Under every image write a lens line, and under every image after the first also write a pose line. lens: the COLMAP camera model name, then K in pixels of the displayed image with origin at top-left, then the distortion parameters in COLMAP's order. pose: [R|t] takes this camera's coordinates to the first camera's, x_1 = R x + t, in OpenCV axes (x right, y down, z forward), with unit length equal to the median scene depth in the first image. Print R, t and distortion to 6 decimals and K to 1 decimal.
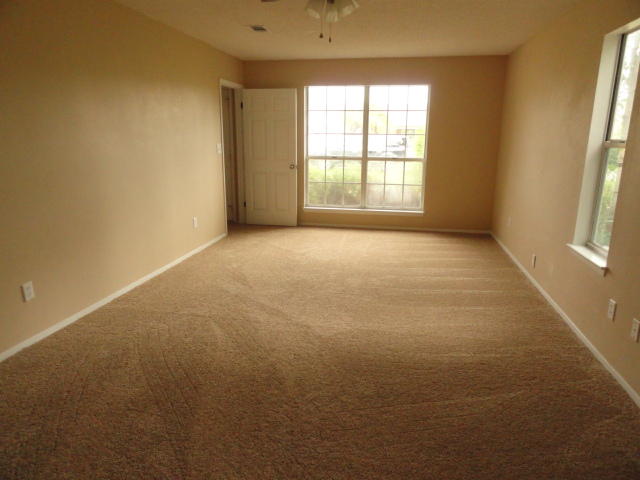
lens RADIAL K [[432.8, 0, 320.0], [0, 432.8, 240.0], [0, 0, 1]] dist [0.000535, -0.000226]
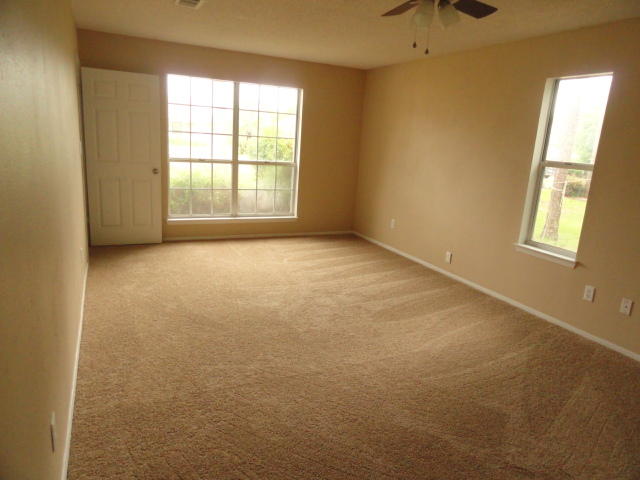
lens RADIAL K [[436.1, 0, 320.0], [0, 436.1, 240.0], [0, 0, 1]] dist [-0.005055, -0.000313]
pose [[0.815569, -0.089392, 0.571713, -0.300103], [0.080892, 0.995907, 0.040322, -0.049344], [-0.572977, 0.013361, 0.819462, 0.155885]]
